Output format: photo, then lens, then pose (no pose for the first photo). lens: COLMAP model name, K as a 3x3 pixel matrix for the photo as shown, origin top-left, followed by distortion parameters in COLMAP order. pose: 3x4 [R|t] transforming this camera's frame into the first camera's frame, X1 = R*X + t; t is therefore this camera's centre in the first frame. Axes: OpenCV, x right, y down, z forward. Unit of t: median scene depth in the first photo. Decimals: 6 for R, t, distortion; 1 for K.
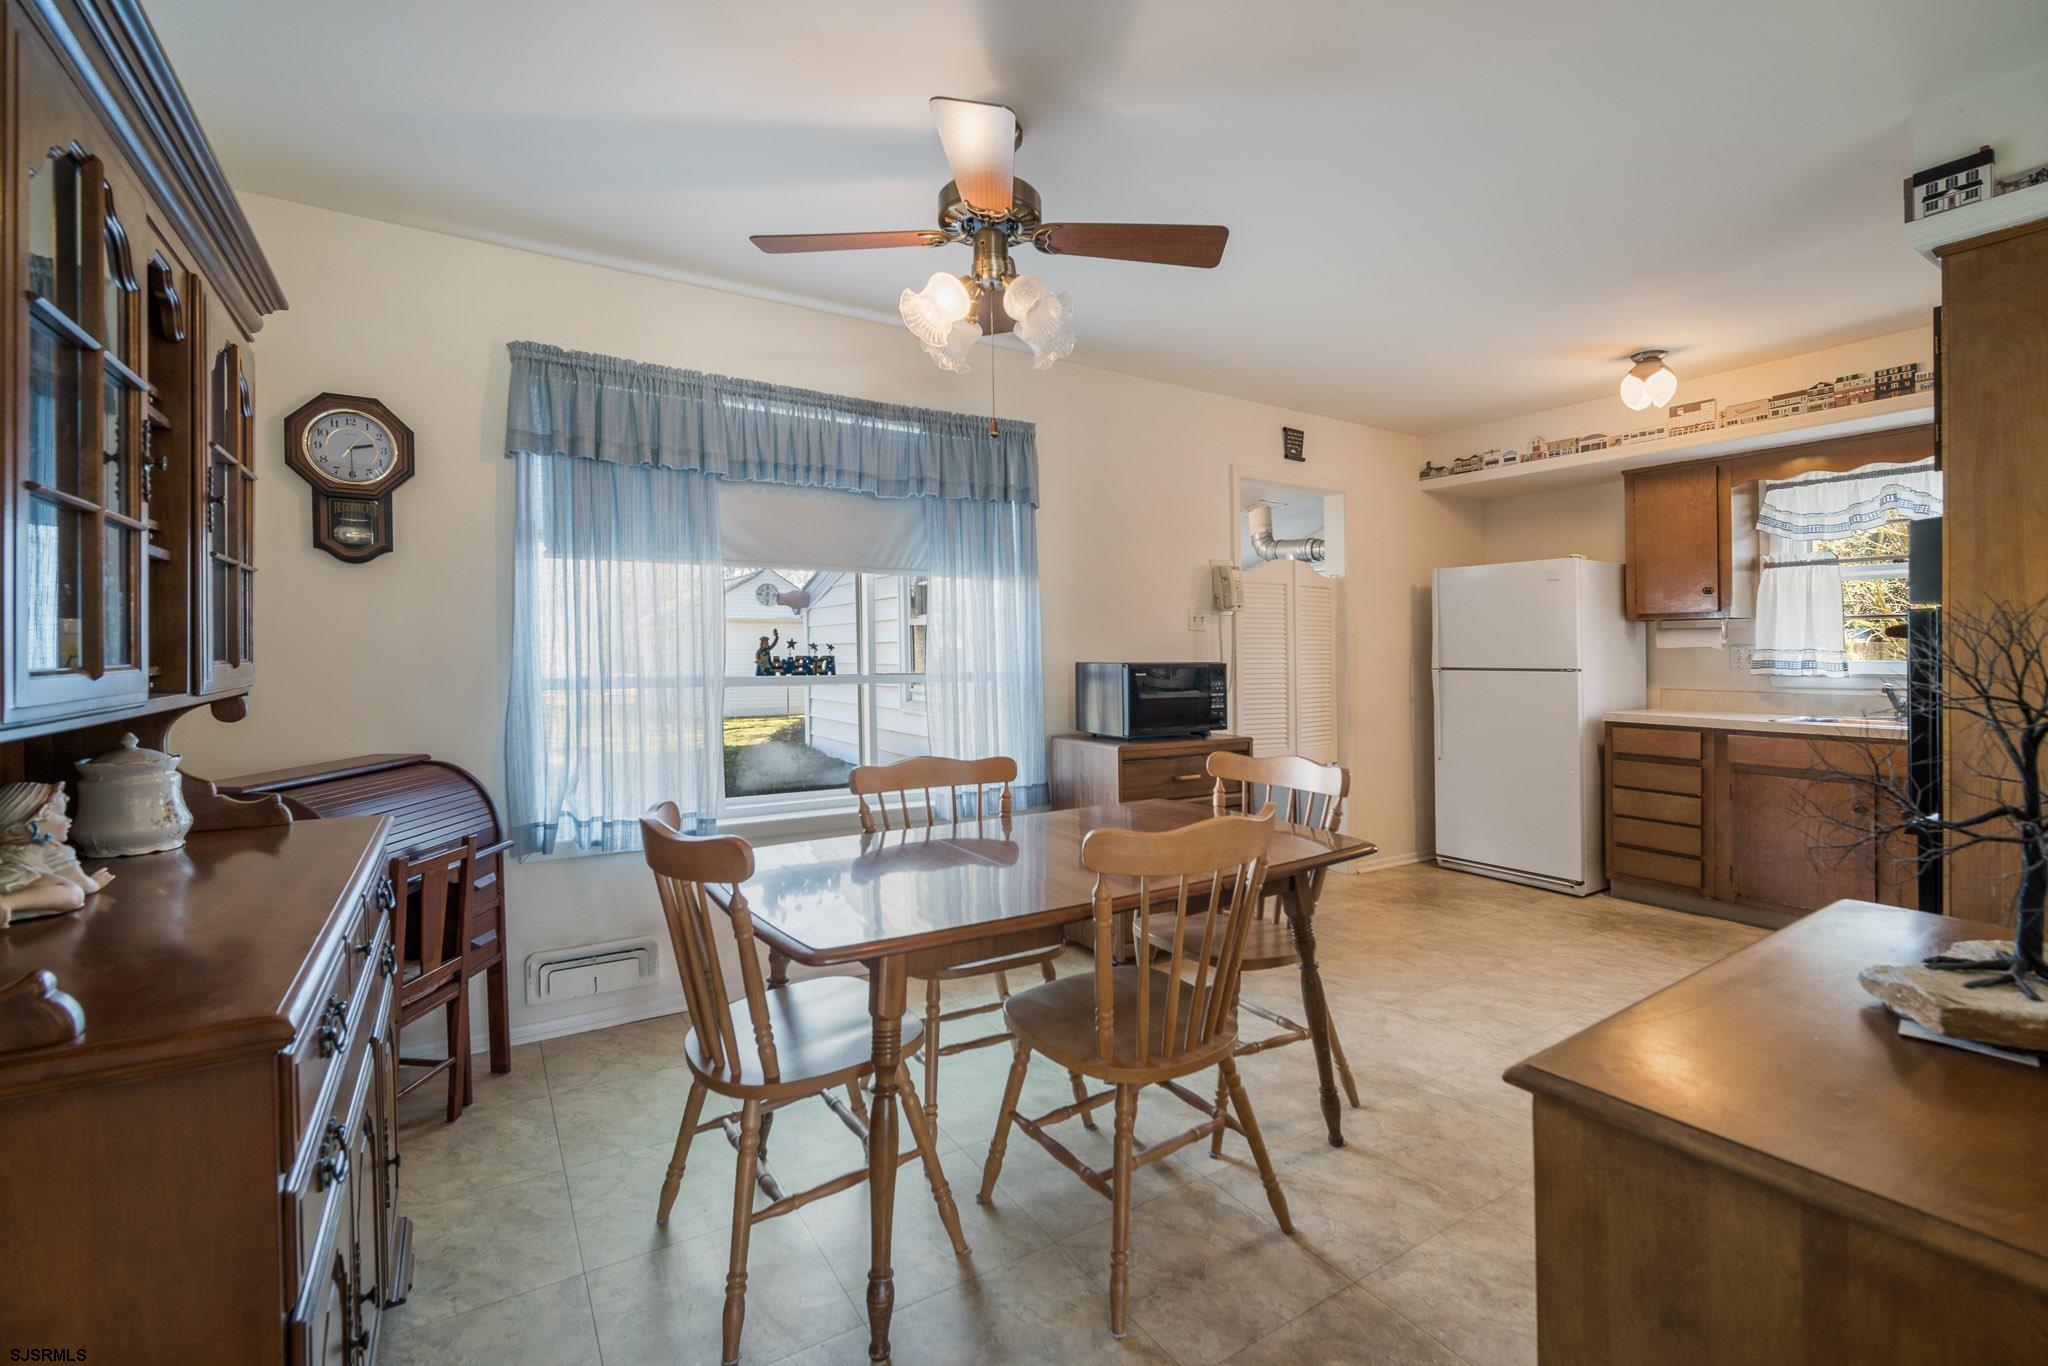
lens RADIAL K [[895.6, 0, 1035.9], [0, 895.6, 664.4], [0, 0, 1]] dist [-0.003019, 0.000336]
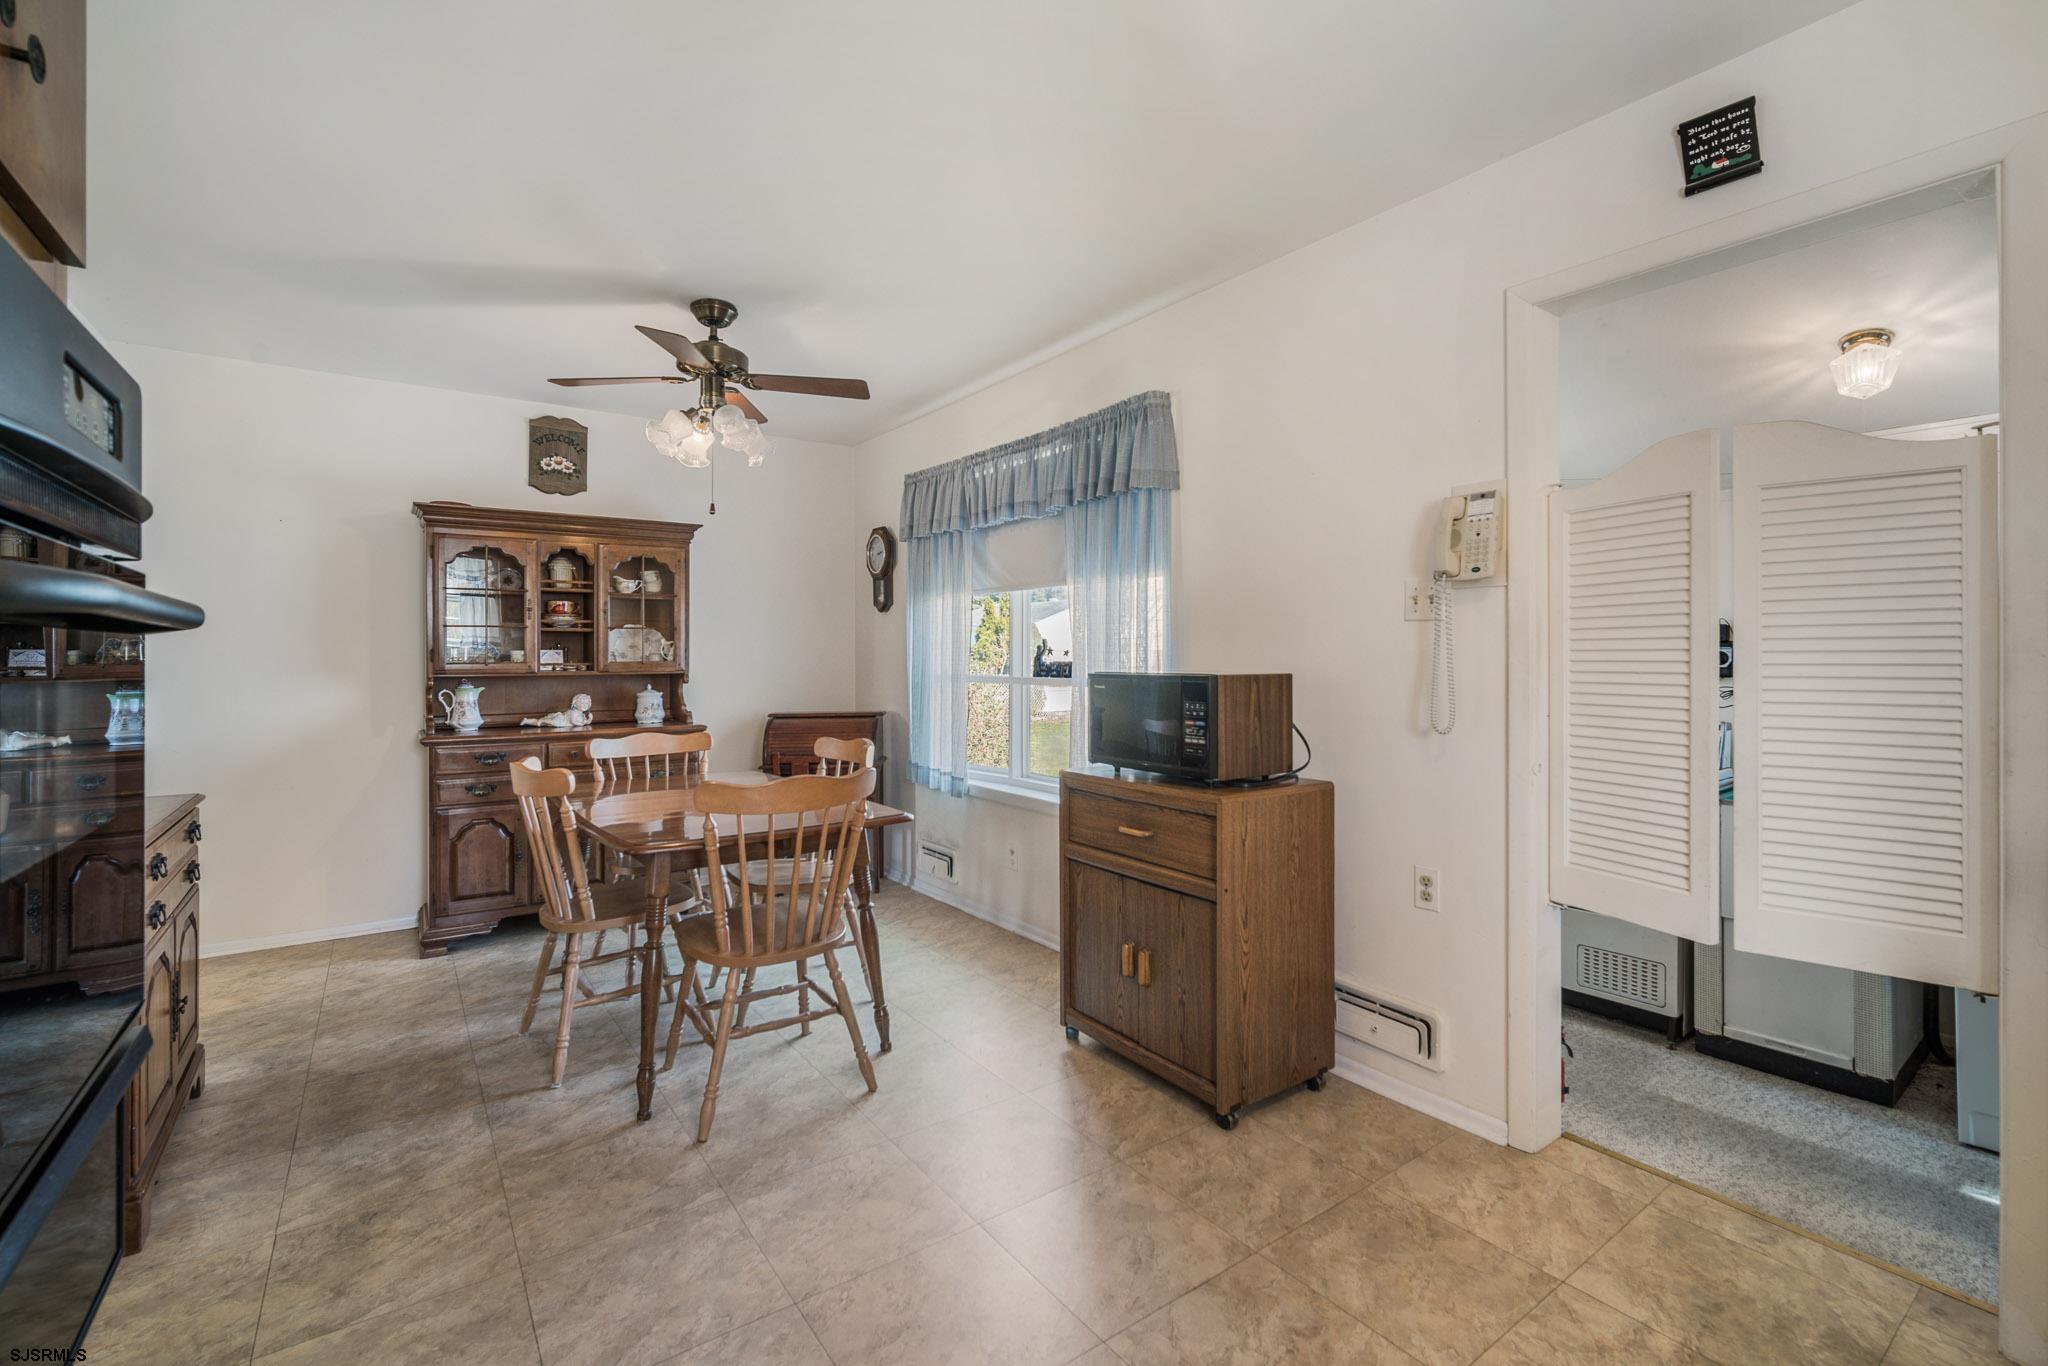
lens RADIAL K [[925.0, 0, 1023.9], [0, 925.0, 658.2], [0, 0, 1]] dist [-0.001080, 0.000235]
pose [[0.050916, -0.000234, -0.998703, 1.154516], [-0.018228, 0.999833, -0.001163, -0.014050], [0.998537, 0.018263, 0.050903, 1.101711]]
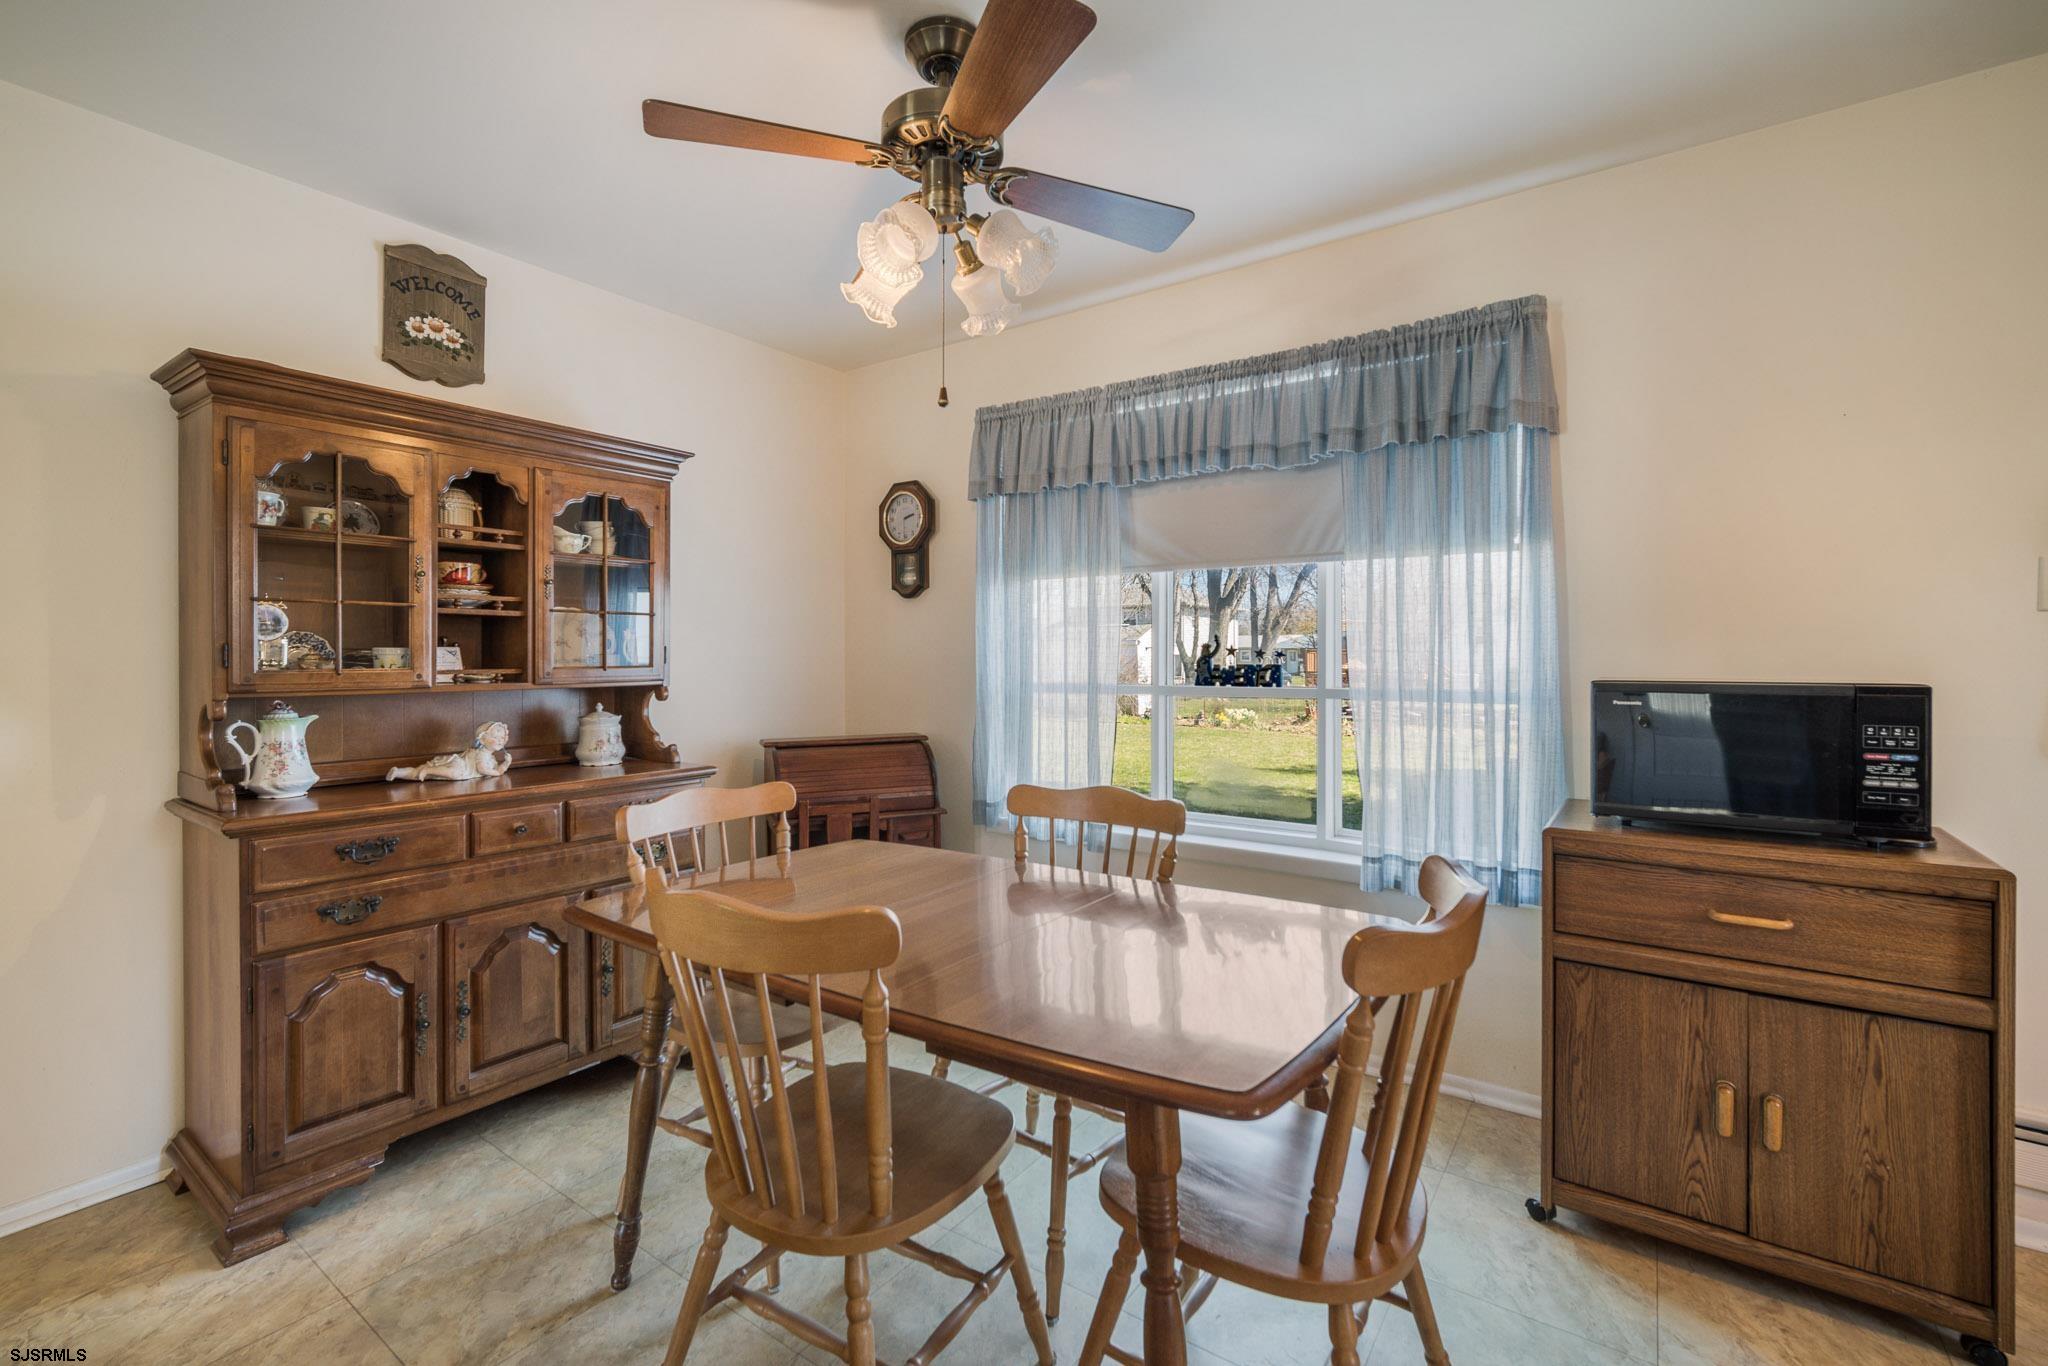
lens RADIAL K [[895.6, 0, 1035.9], [0, 895.6, 664.4], [0, 0, 1]] dist [-0.003019, 0.000336]
pose [[0.389933, 0.002987, -0.920838, 0.578801], [-0.015447, 0.999875, -0.003297, -0.004402], [0.920714, 0.015510, 0.389931, 0.574155]]
